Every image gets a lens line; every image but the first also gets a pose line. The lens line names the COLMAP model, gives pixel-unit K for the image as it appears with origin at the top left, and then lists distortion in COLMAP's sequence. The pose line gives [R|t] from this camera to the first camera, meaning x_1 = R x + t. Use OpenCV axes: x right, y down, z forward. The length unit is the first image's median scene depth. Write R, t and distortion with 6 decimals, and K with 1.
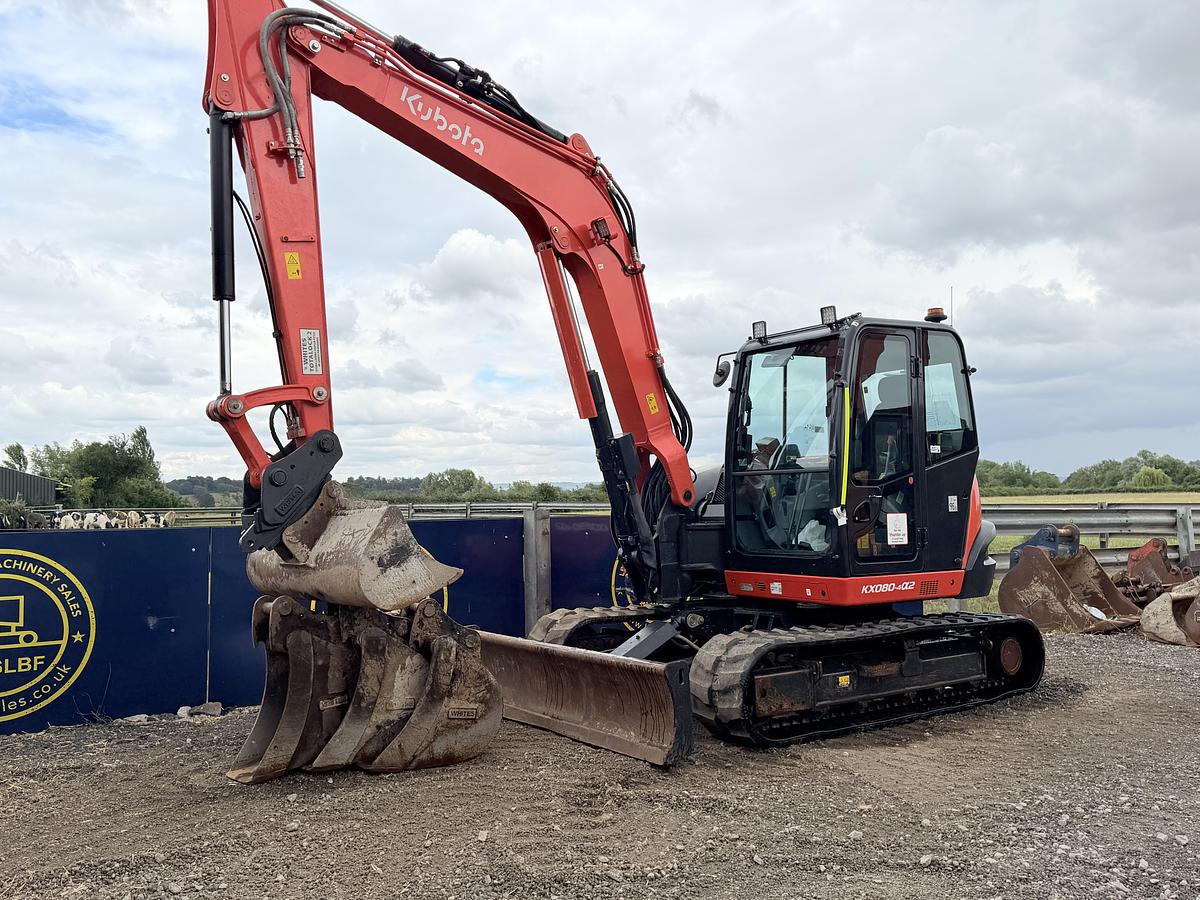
lens RADIAL K [[1034.3, 0, 589.9], [0, 1034.3, 448.5], [0, 0, 1]] dist [0.095225, -0.154567]
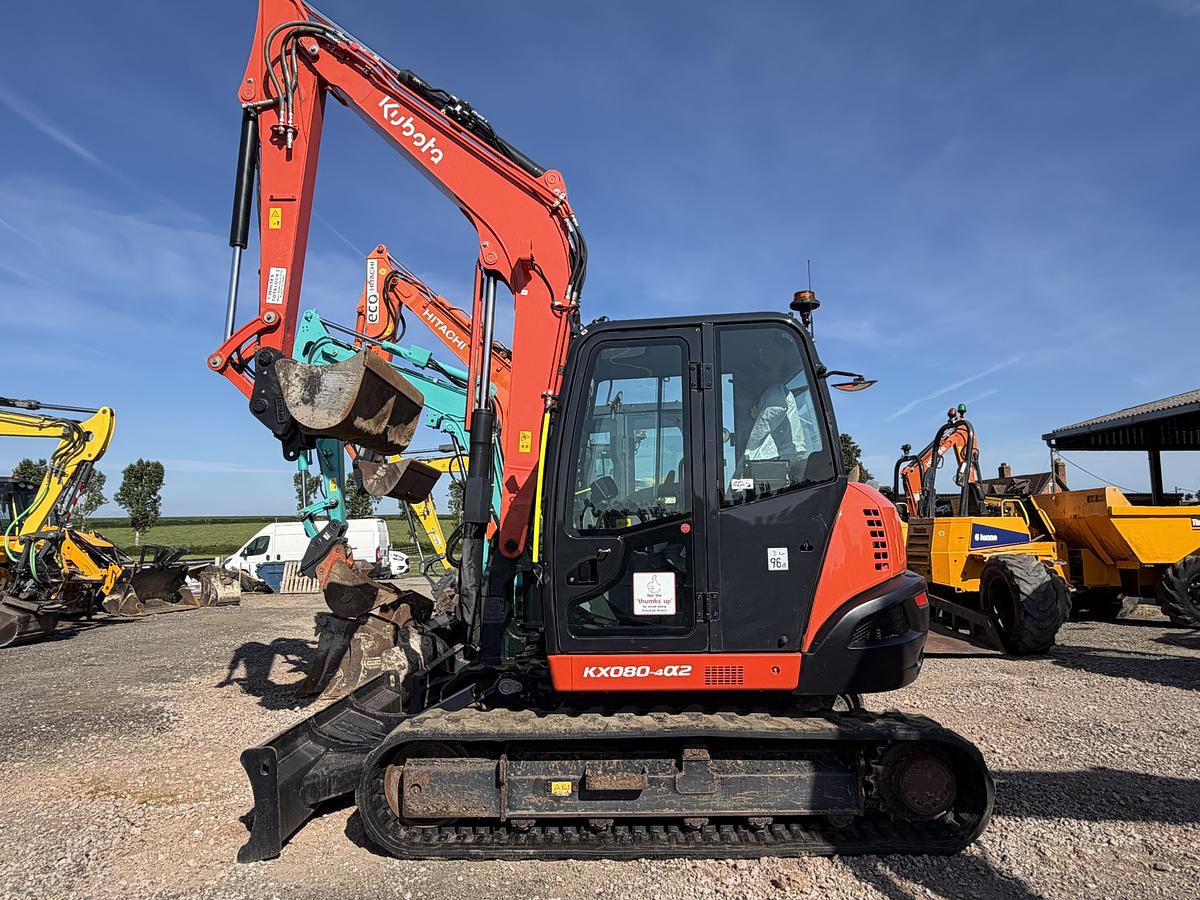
lens RADIAL K [[809.6, 0, 600.0], [0, 809.6, 450.0], [0, 0, 1]] dist [-0.027292, -0.000546]
pose [[0.790616, -0.067596, -0.608570, 0.636970], [0.037142, 0.997352, -0.062527, 0.009230], [0.611185, 0.026831, 0.791033, 0.522718]]
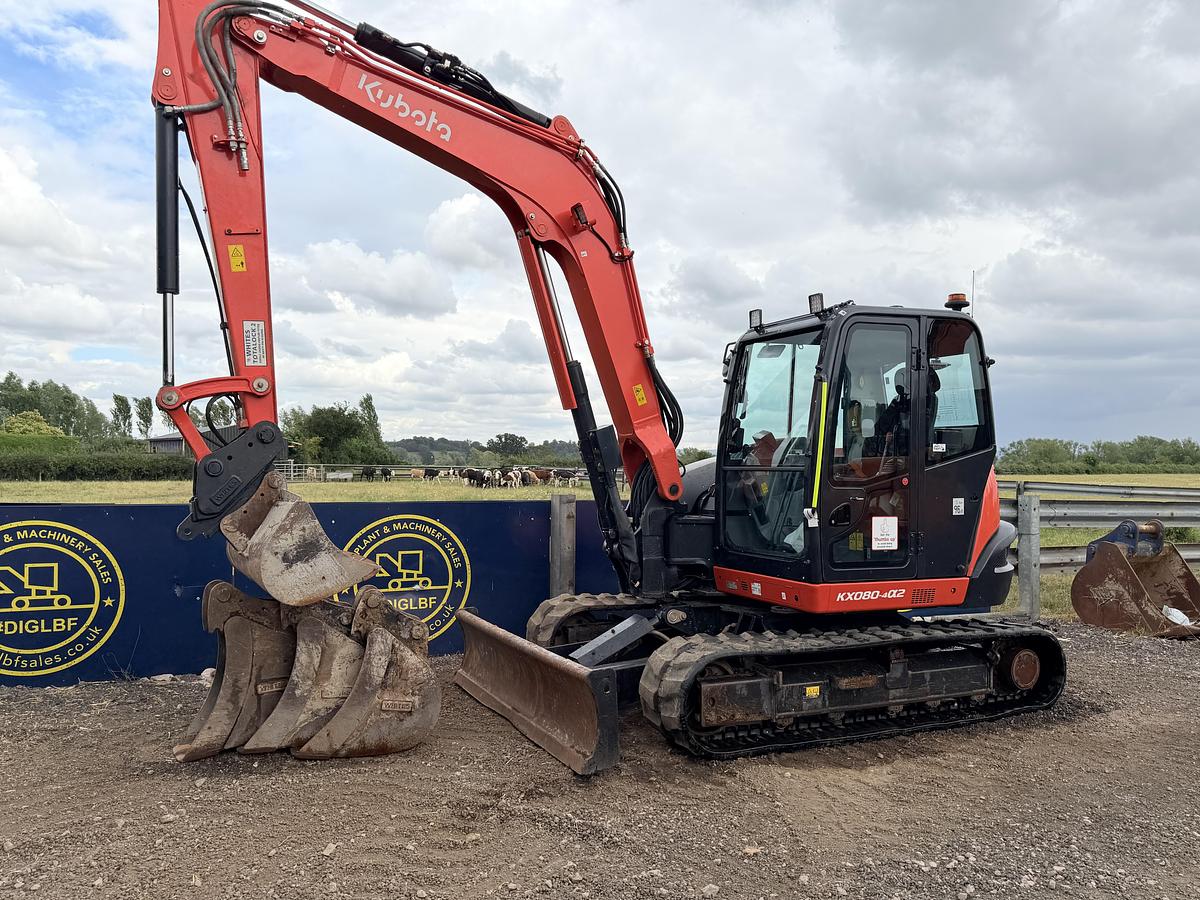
lens RADIAL K [[931.7, 0, 598.5], [0, 931.7, 462.2], [0, 0, 1]] dist [0.069867, -0.103426]
pose [[0.984393, 0.025249, -0.174164, 0.190288], [-0.016828, 0.998624, 0.049661, -0.024383], [0.175178, -0.045955, 0.983464, 0.132449]]
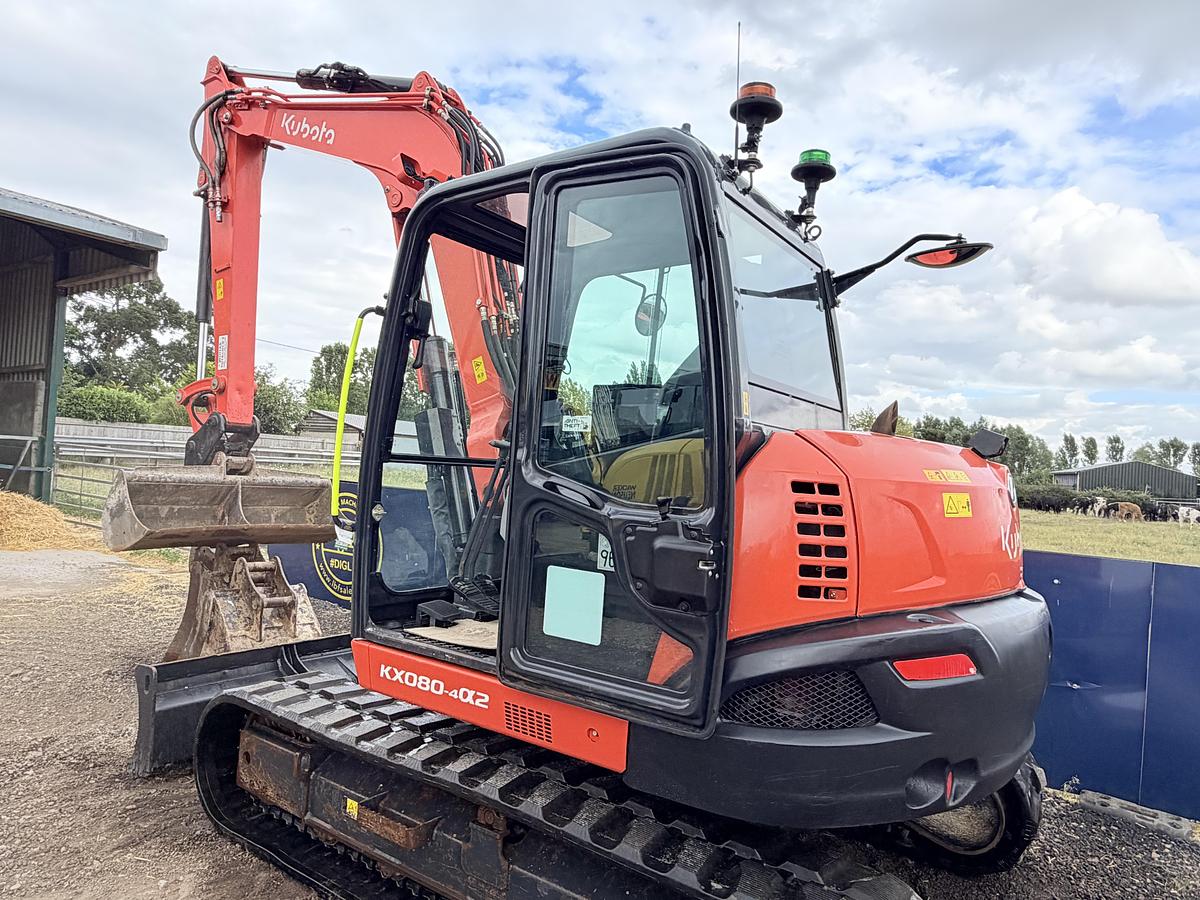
lens RADIAL K [[778.4, 0, 600.0], [0, 778.4, 450.0], [0, 0, 1]] dist [-0.024117, -0.000939]
pose [[0.339679, 0.017884, -0.940371, 0.687874], [-0.016020, 0.999784, 0.013227, 0.007939], [0.940405, 0.010572, 0.339892, 0.954554]]
